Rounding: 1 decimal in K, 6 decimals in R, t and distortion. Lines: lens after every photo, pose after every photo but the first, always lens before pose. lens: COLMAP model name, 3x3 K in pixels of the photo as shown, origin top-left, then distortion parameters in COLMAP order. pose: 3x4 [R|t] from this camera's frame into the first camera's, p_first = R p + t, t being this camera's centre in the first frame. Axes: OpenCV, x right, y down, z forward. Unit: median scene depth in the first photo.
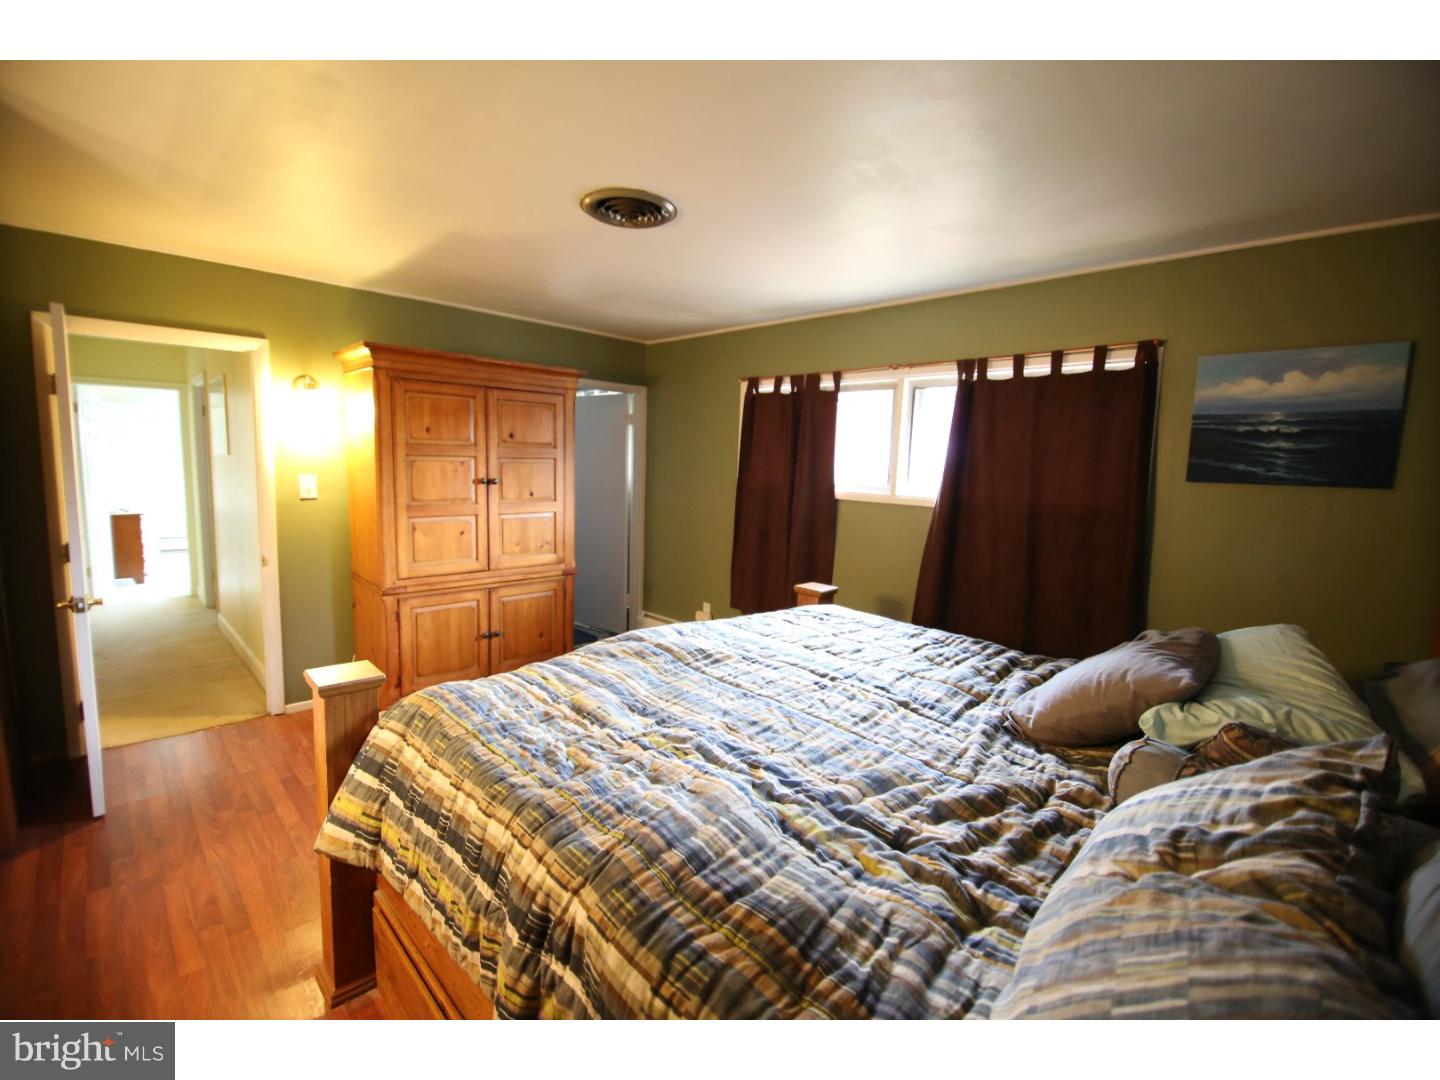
lens RADIAL K [[642.7, 0, 722.3], [0, 642.7, 534.7], [0, 0, 1]] dist [0.002890, -0.012550]
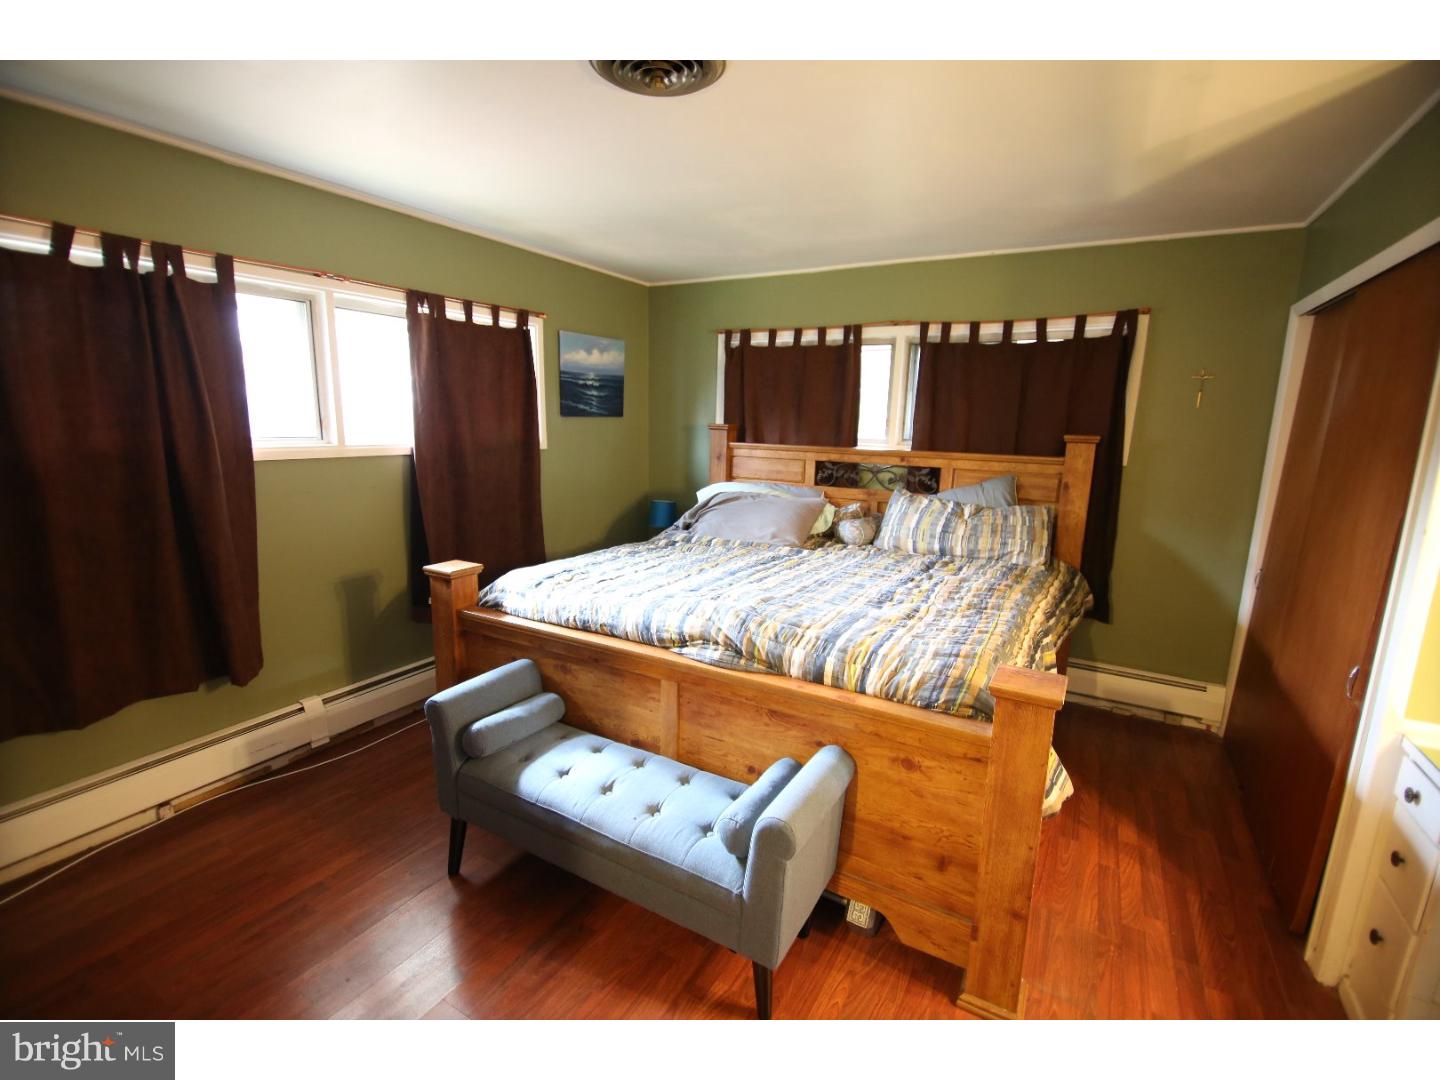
lens RADIAL K [[642.7, 0, 722.3], [0, 642.7, 534.7], [0, 0, 1]] dist [0.002890, -0.012550]
pose [[-0.268612, -0.215419, 0.938852, -0.838722], [0.079351, 0.966411, 0.244445, -0.154606], [-0.959974, 0.140160, -0.242496, 1.054757]]
